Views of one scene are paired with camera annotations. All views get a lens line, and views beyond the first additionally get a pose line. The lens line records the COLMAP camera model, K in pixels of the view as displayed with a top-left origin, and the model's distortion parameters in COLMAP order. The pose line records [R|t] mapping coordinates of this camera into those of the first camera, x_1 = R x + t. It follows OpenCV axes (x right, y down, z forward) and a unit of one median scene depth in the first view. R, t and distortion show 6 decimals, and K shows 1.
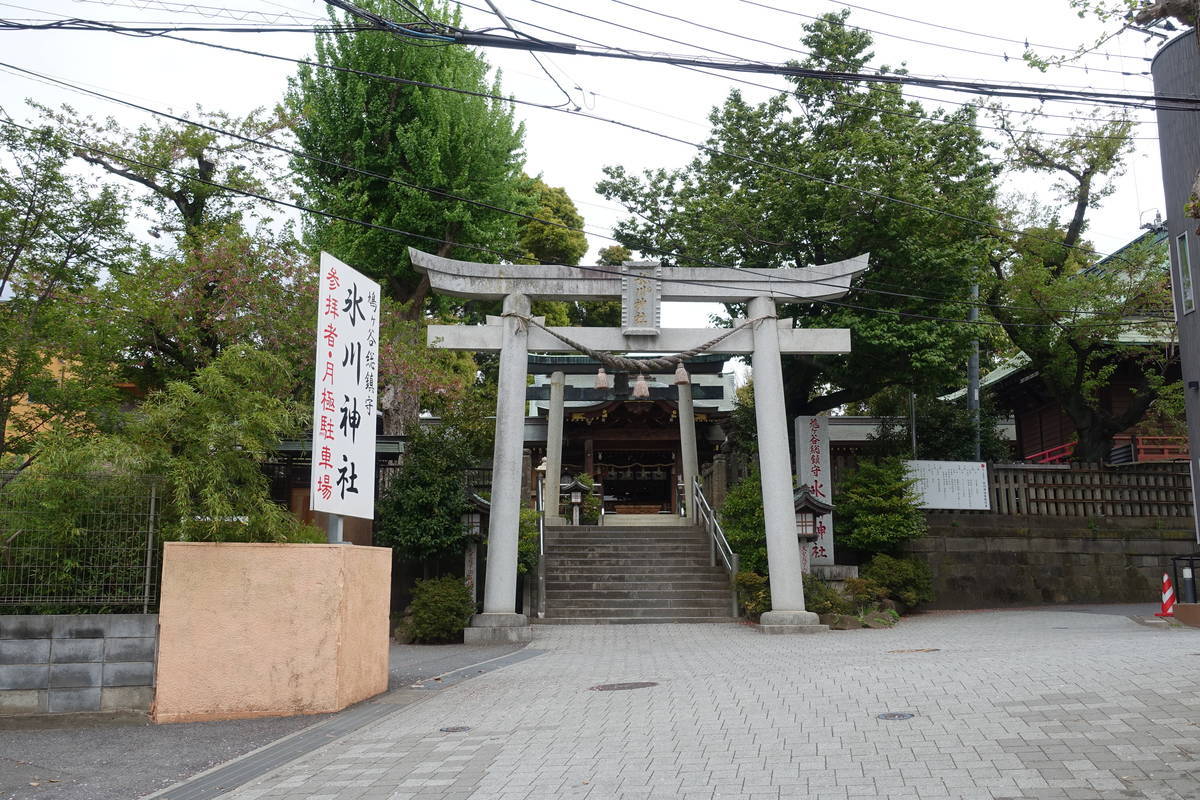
lens RADIAL K [[1137.8, 0, 600.0], [0, 1137.8, 400.0], [0, 0, 1]] dist [0.012405, 0.005418]
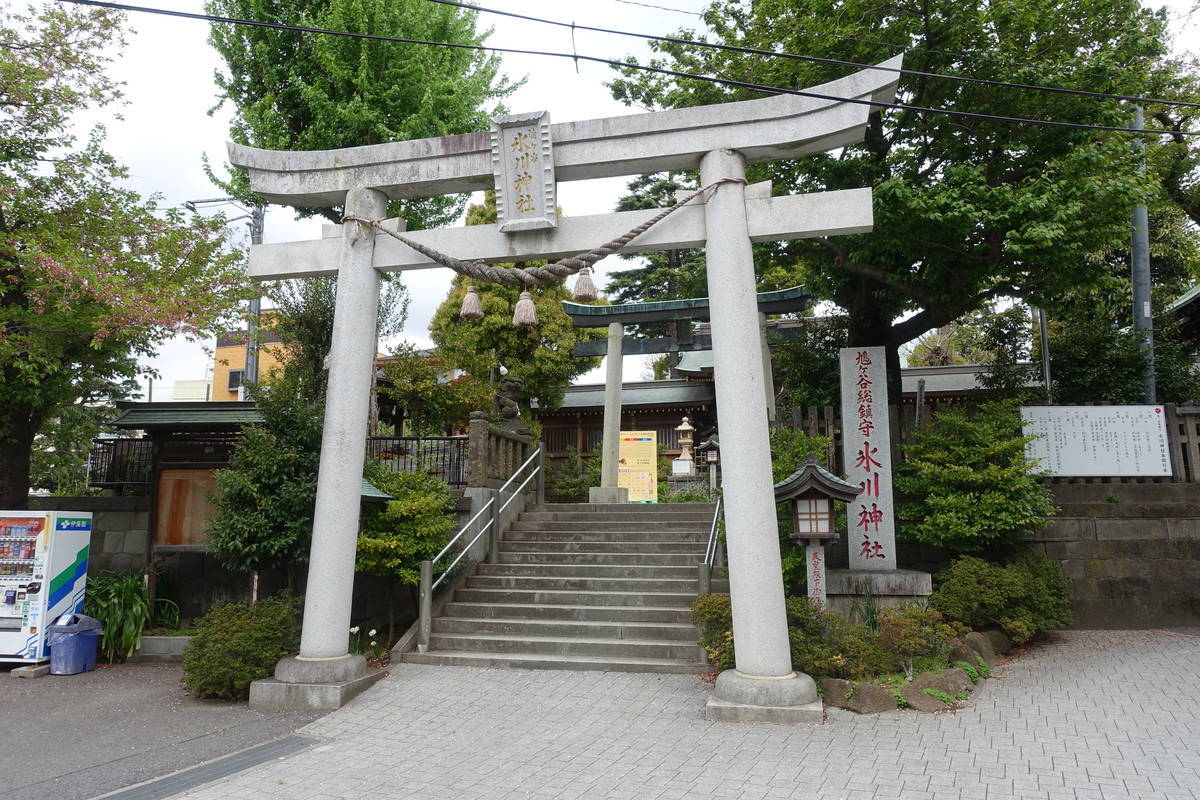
lens RADIAL K [[831.0, 0, 600.0], [0, 831.0, 400.0], [0, 0, 1]] dist [-0.005340, -0.004154]
pose [[0.955072, -0.040263, -0.293627, 0.189159], [0.048916, 0.998557, 0.022183, 0.027895], [0.292310, -0.035549, 0.955663, 0.499720]]
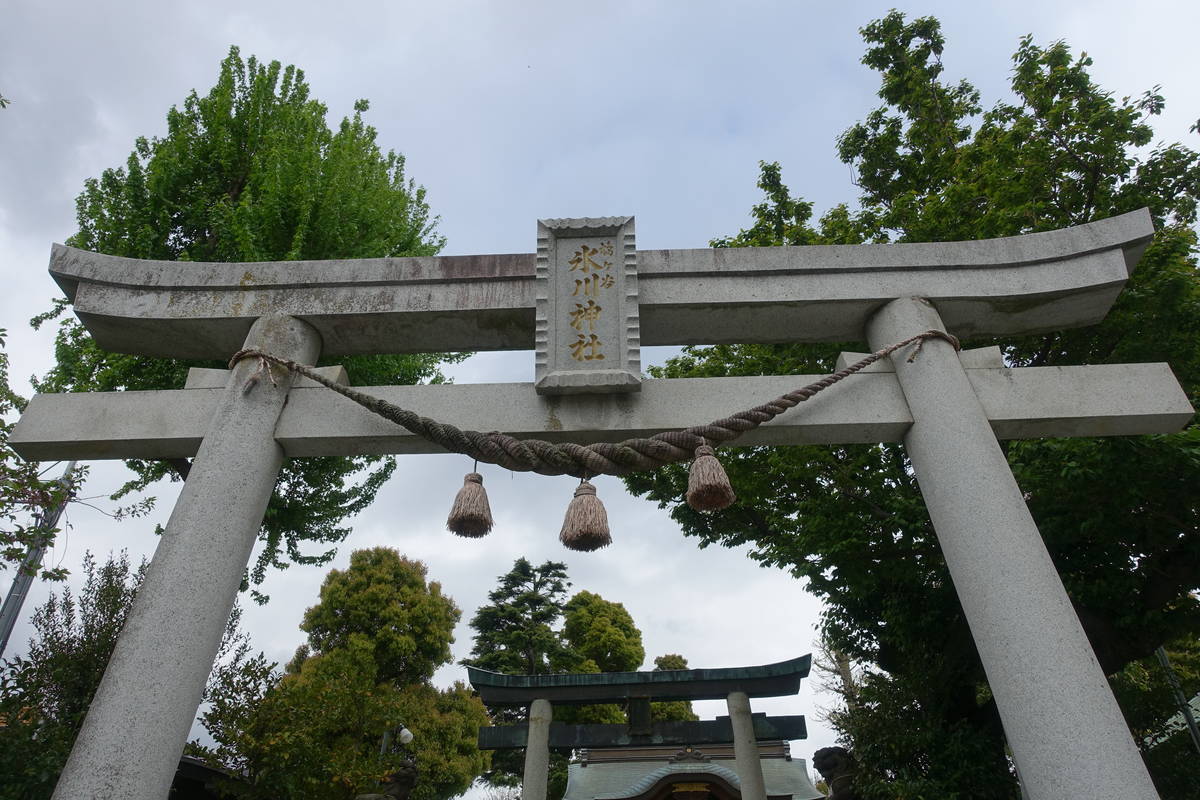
lens RADIAL K [[823.8, 0, 600.0], [0, 823.8, 400.0], [0, 0, 1]] dist [-0.002498, -0.001885]
pose [[0.995844, -0.058014, -0.070208, 0.051992], [0.017910, 0.880566, -0.473585, 0.063176], [0.089297, 0.470360, 0.877945, 0.693392]]
